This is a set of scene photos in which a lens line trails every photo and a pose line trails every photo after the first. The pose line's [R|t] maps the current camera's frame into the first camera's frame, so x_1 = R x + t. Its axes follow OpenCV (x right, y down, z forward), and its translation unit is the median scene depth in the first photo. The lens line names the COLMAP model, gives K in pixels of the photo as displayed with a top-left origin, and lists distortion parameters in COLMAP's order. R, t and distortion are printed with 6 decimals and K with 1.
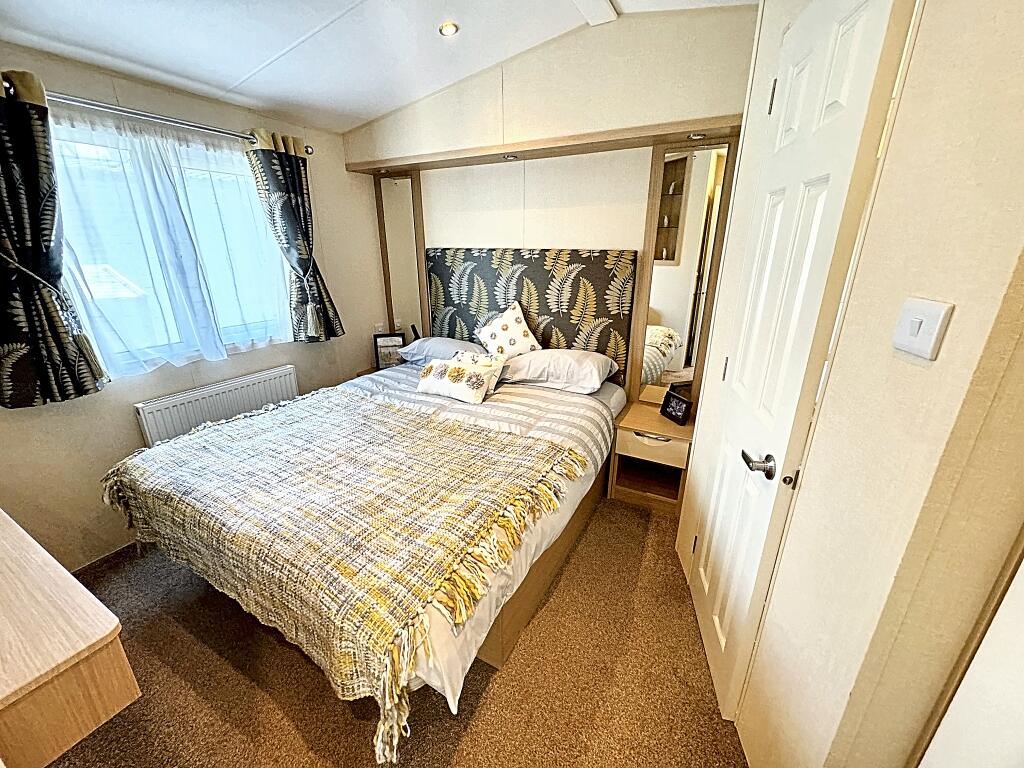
lens RADIAL K [[408.9, 0, 512.7], [0, 408.9, 383.1], [0, 0, 1]] dist [-0.001132, 0.000379]
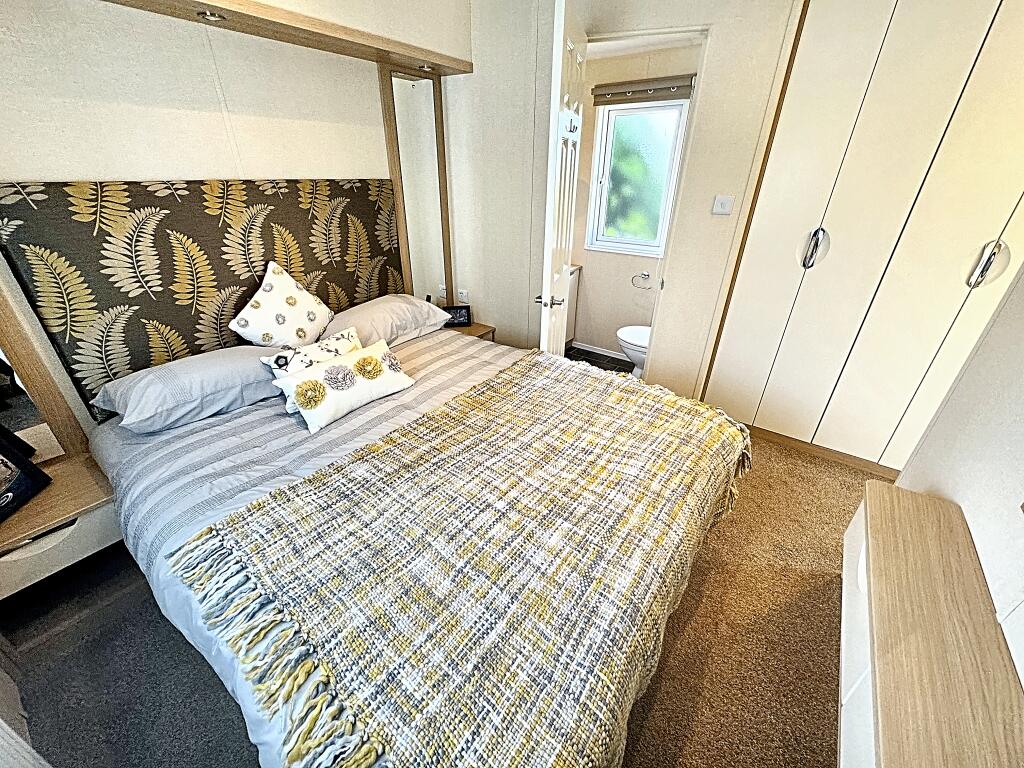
lens RADIAL K [[408.9, 0, 512.7], [0, 408.9, 383.1], [0, 0, 1]] dist [-0.001132, 0.000379]
pose [[0.136171, -0.458626, 0.878134, -0.673597], [0.312338, 0.861060, 0.401275, -0.186782], [-0.940161, 0.219633, 0.260498, 0.525464]]
